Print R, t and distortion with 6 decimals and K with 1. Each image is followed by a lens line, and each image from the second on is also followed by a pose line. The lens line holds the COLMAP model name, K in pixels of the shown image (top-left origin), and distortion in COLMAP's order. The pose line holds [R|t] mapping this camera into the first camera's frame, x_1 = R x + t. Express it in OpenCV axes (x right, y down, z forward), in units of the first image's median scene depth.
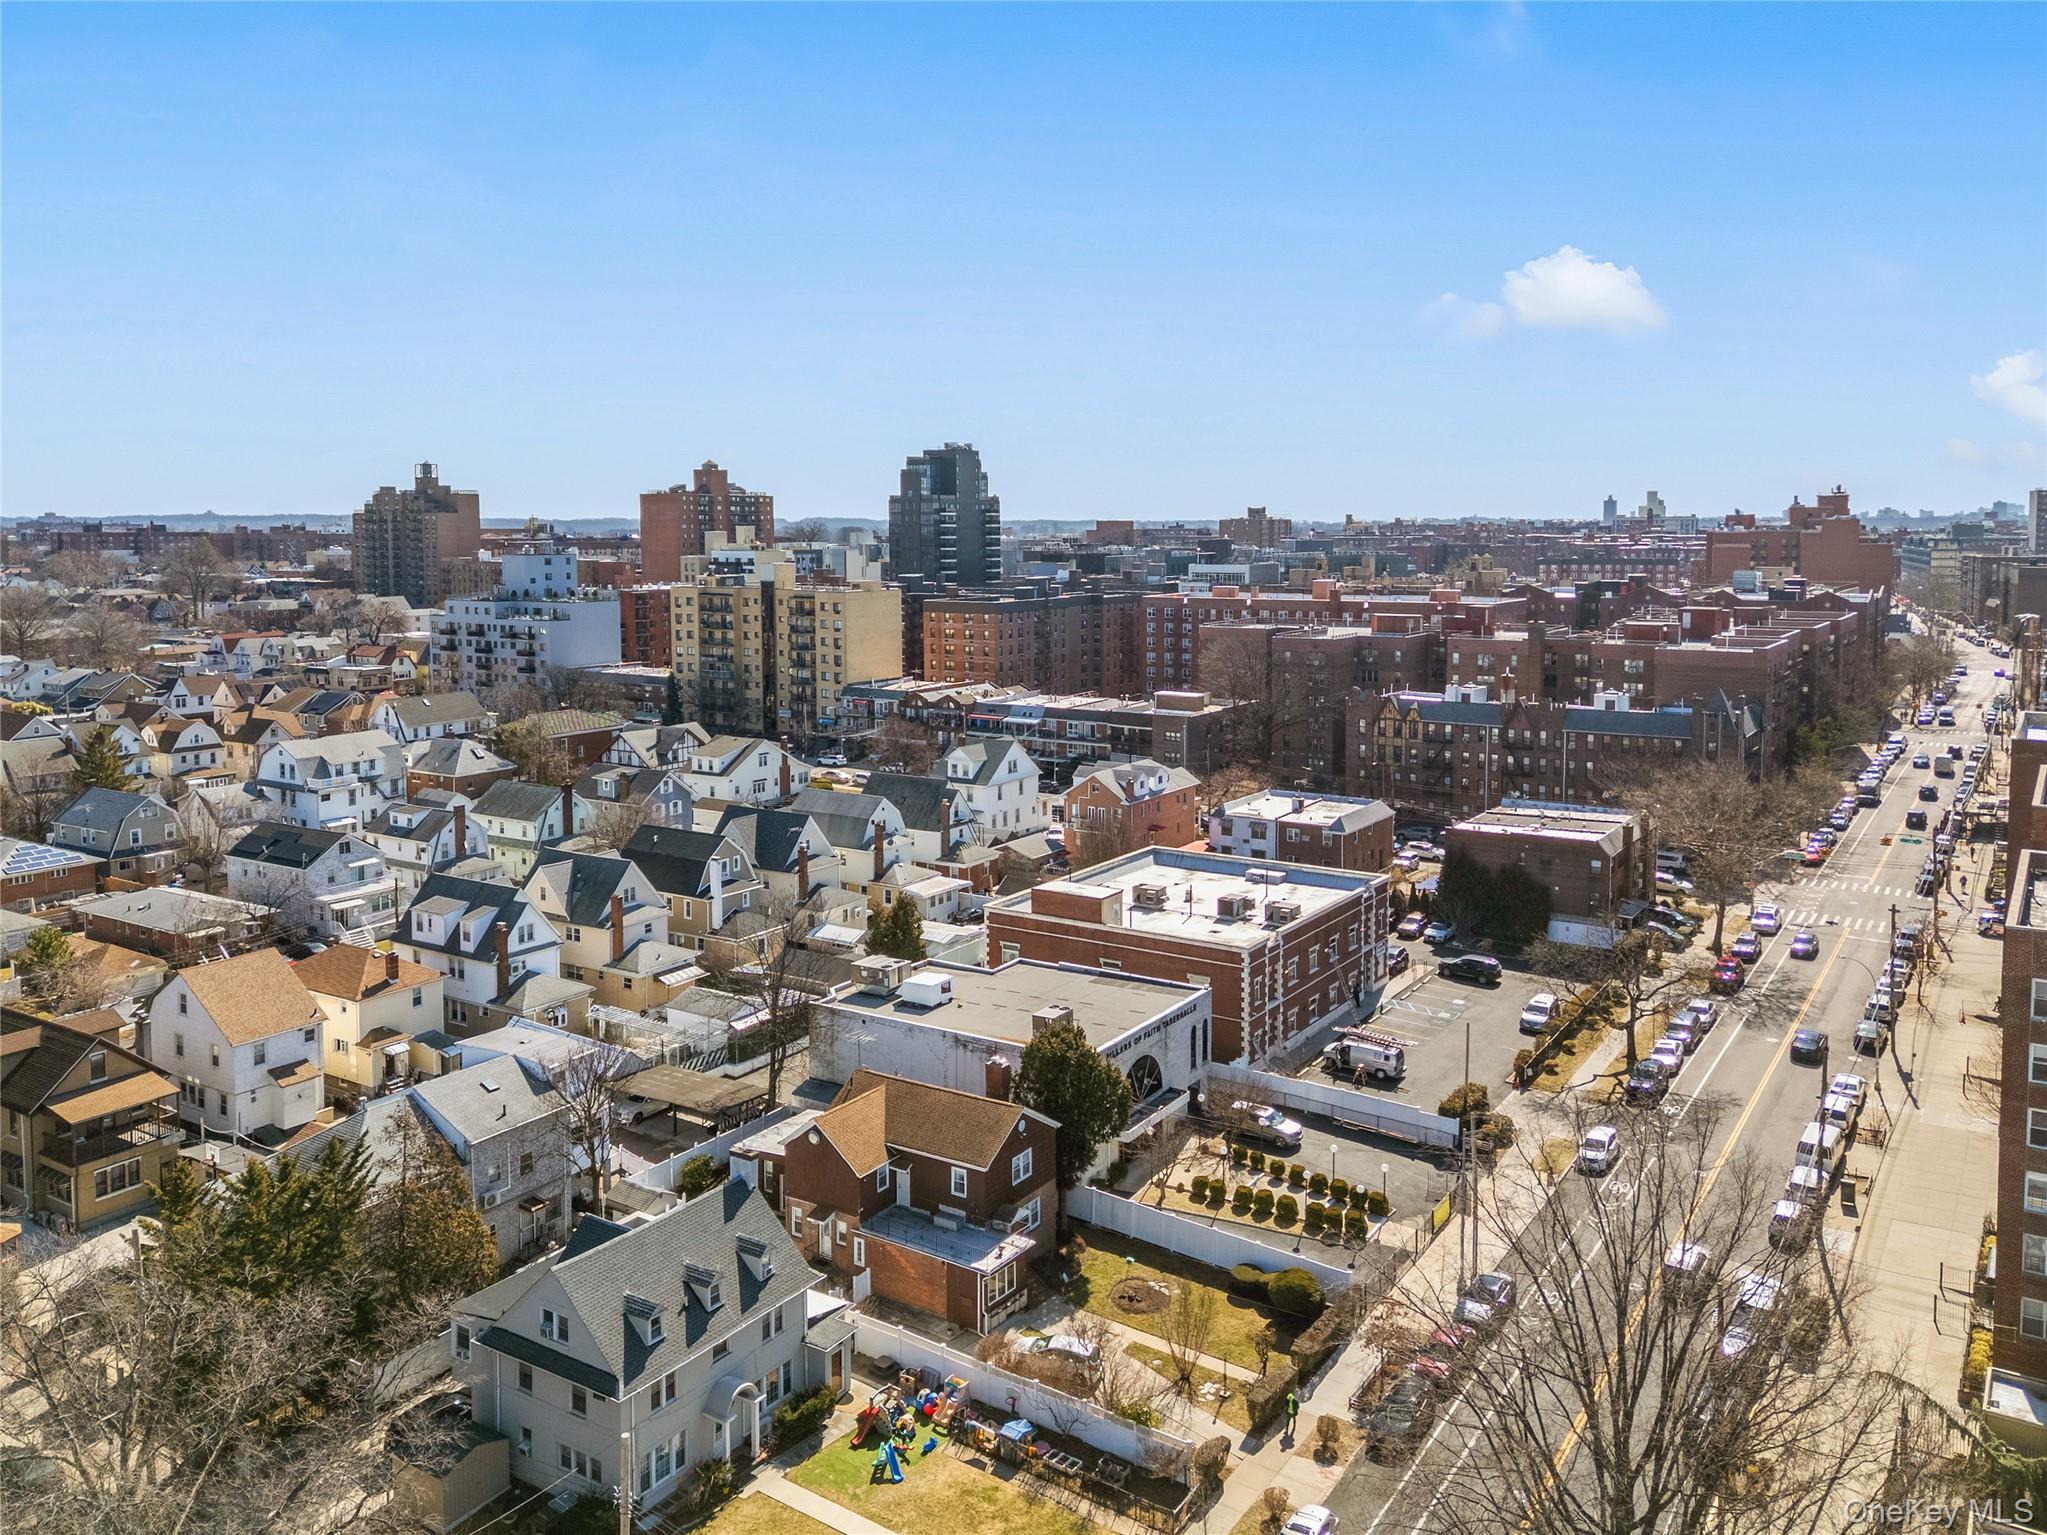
lens RADIAL K [[1525.1, 0, 1029.2], [0, 1525.1, 744.7], [0, 0, 1]] dist [0.119942, -0.152480]
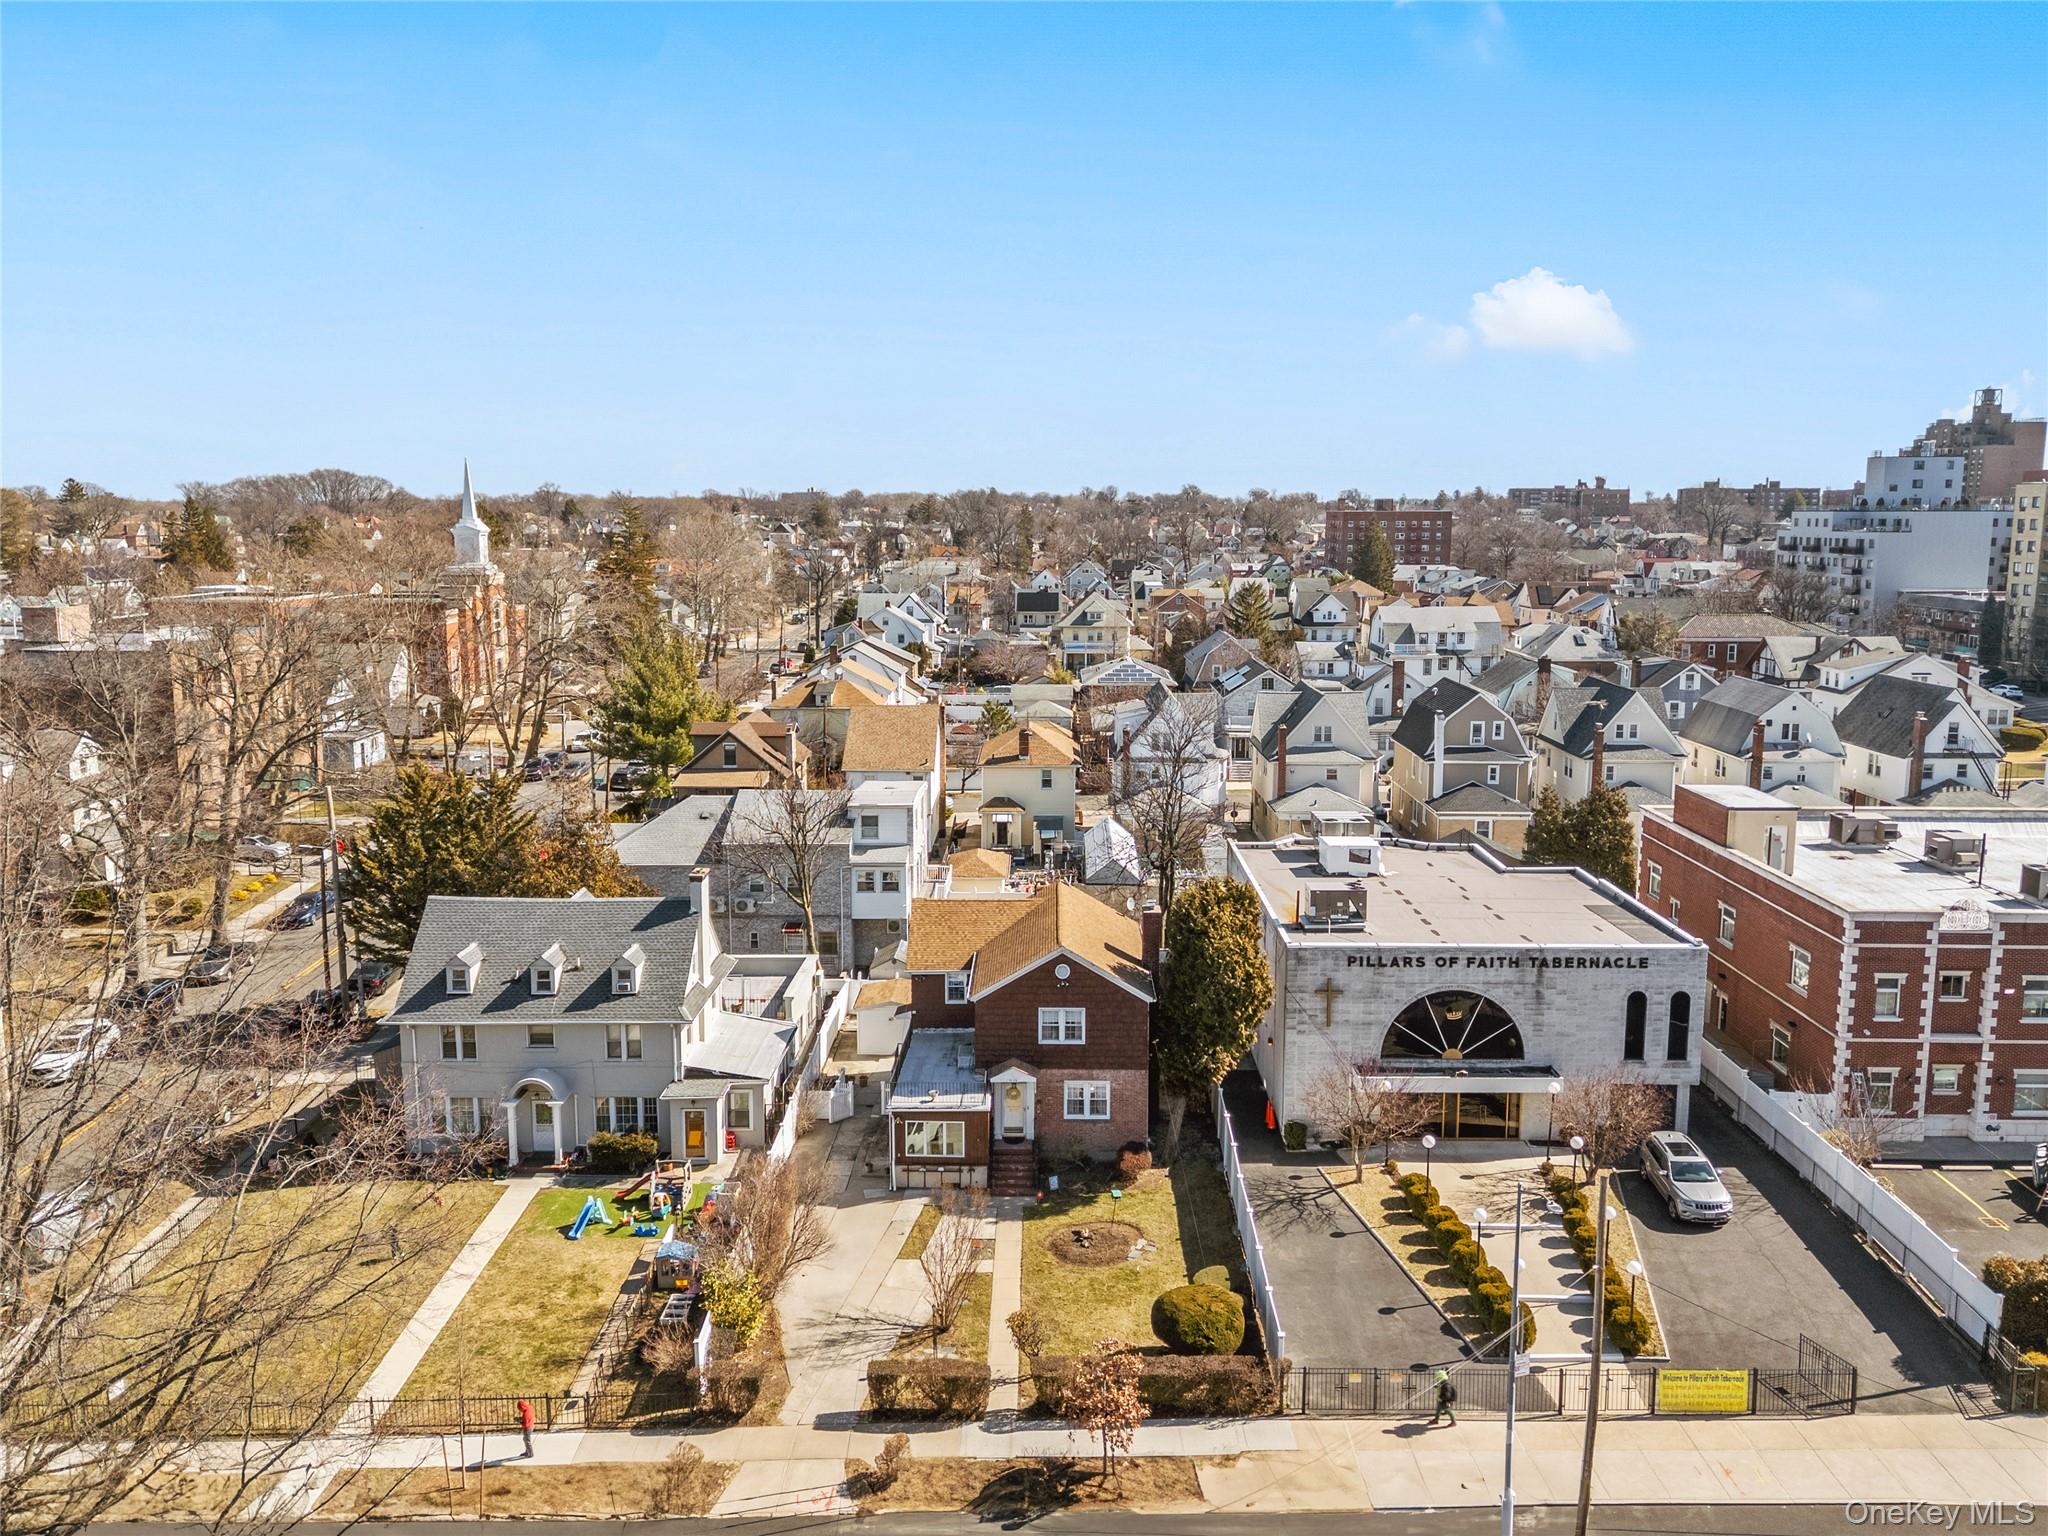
lens RADIAL K [[1559.7, 0, 1052.6], [0, 1559.7, 764.7], [0, 0, 1]] dist [0.062499, -0.009026]
pose [[0.569674, 0.143753, -0.809201, 0.271596], [-0.120668, 0.988544, 0.090664, 0.037941], [0.812964, 0.045995, 0.580495, 0.256898]]
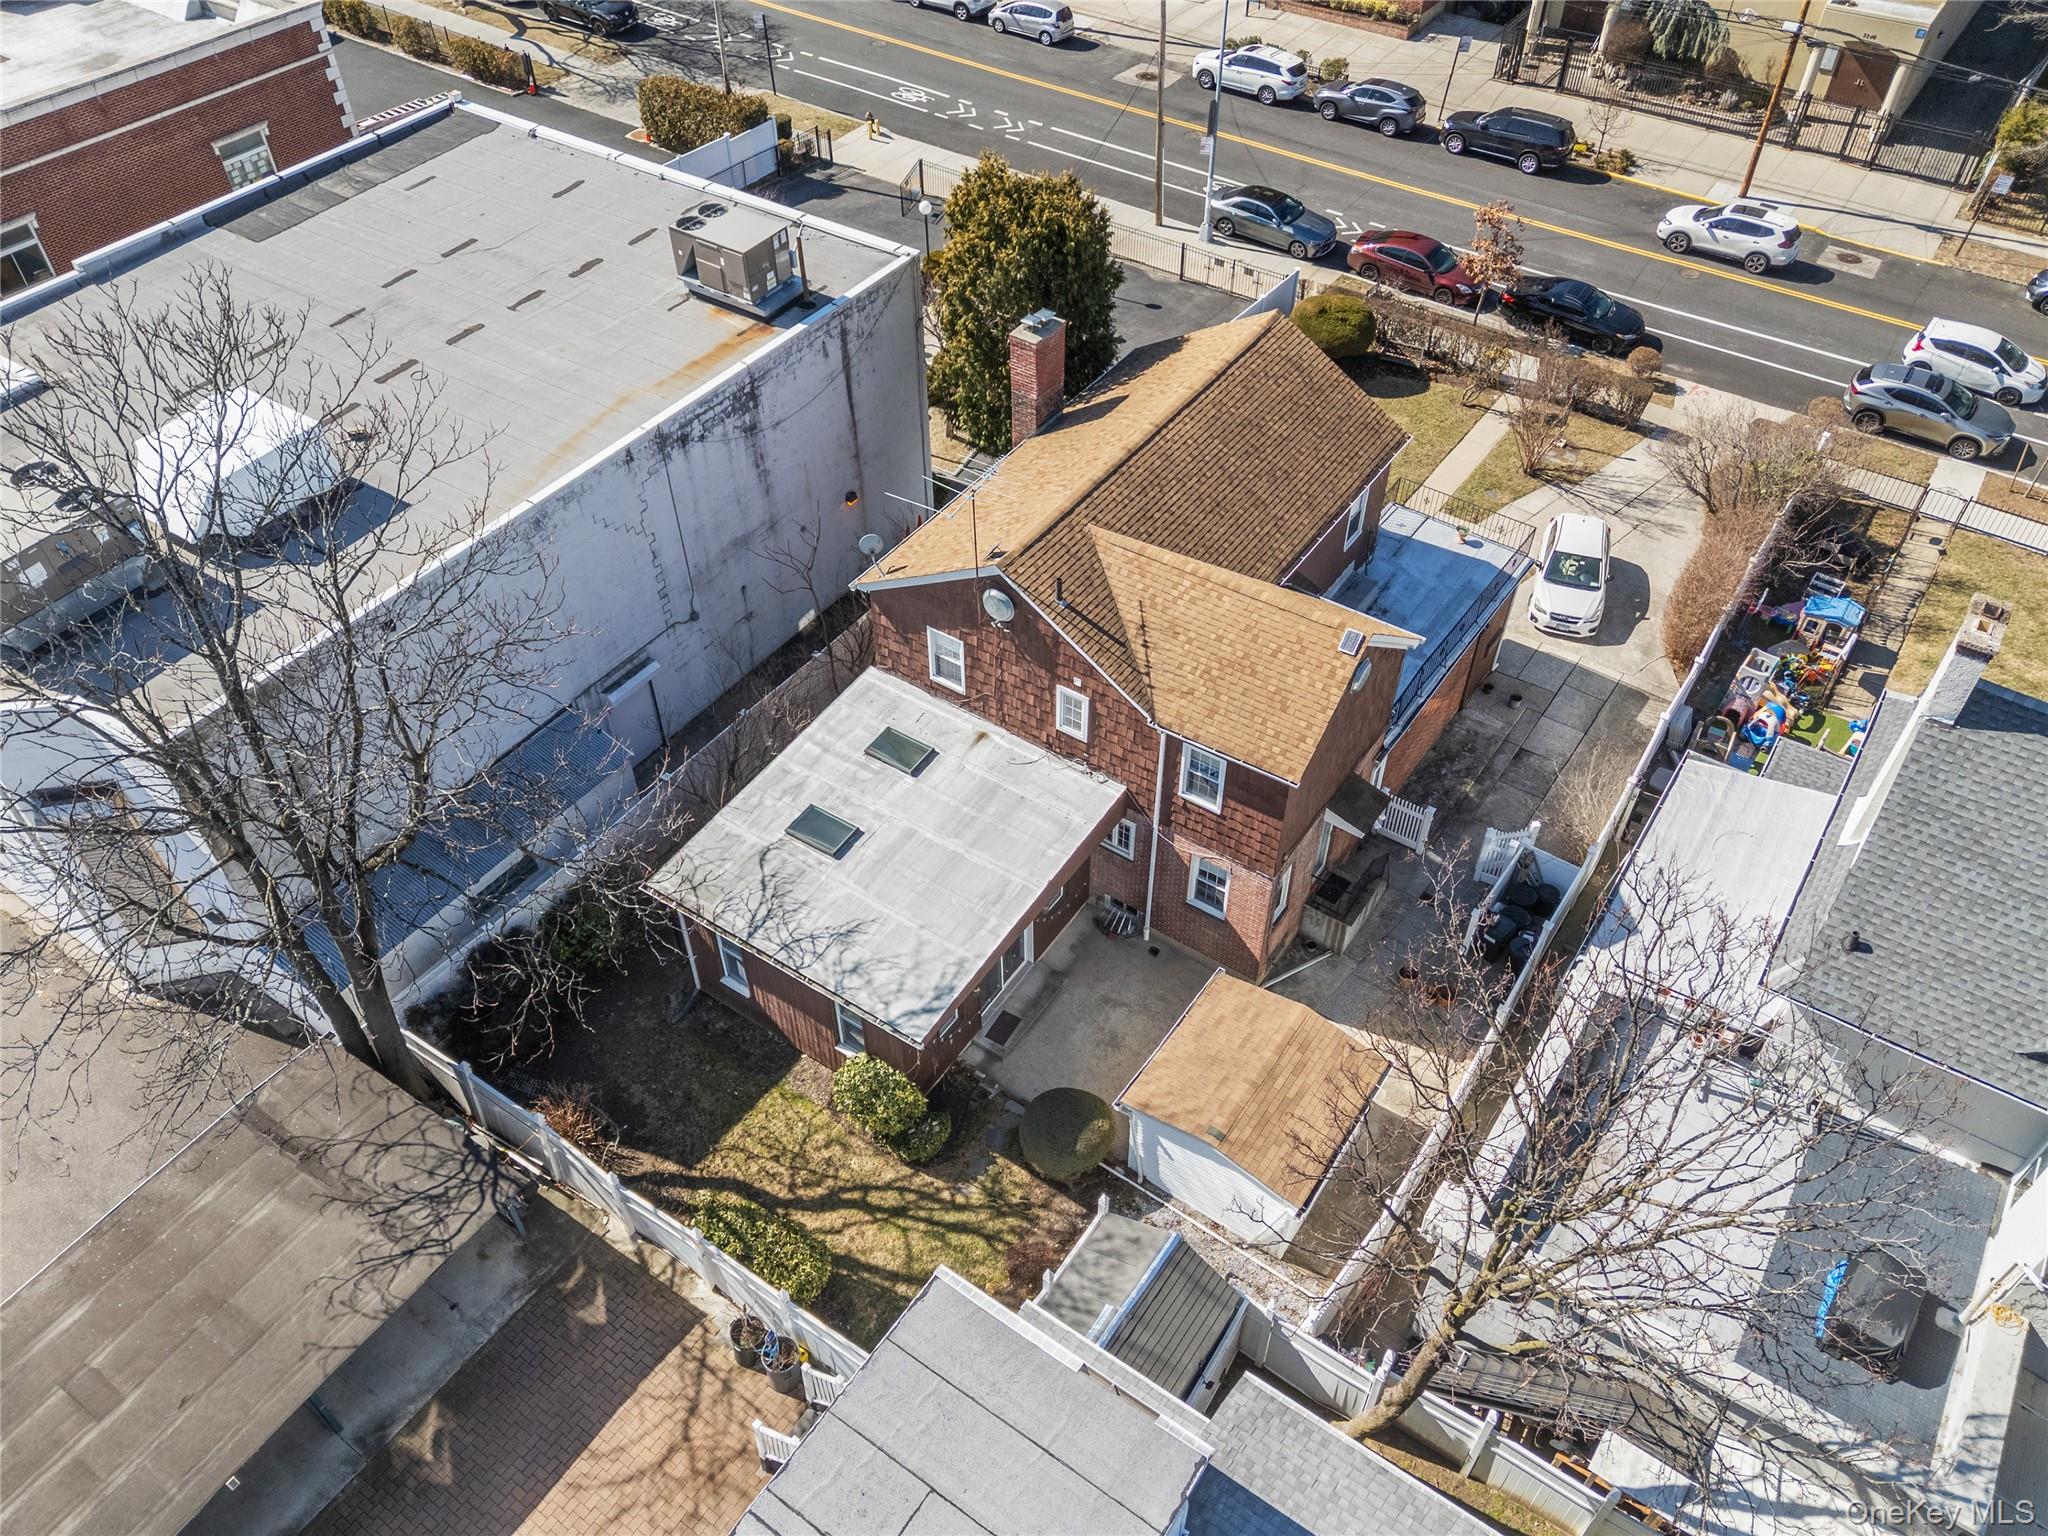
lens RADIAL K [[1525.9, 0, 1029.7], [0, 1525.9, 745.2], [0, 0, 1]] dist [0.119942, -0.152480]
pose [[-0.010968, -0.704431, 0.709688, -0.174701], [0.139069, 0.701758, 0.698710, 0.002822], [-0.990222, 0.106359, 0.090268, 0.476451]]
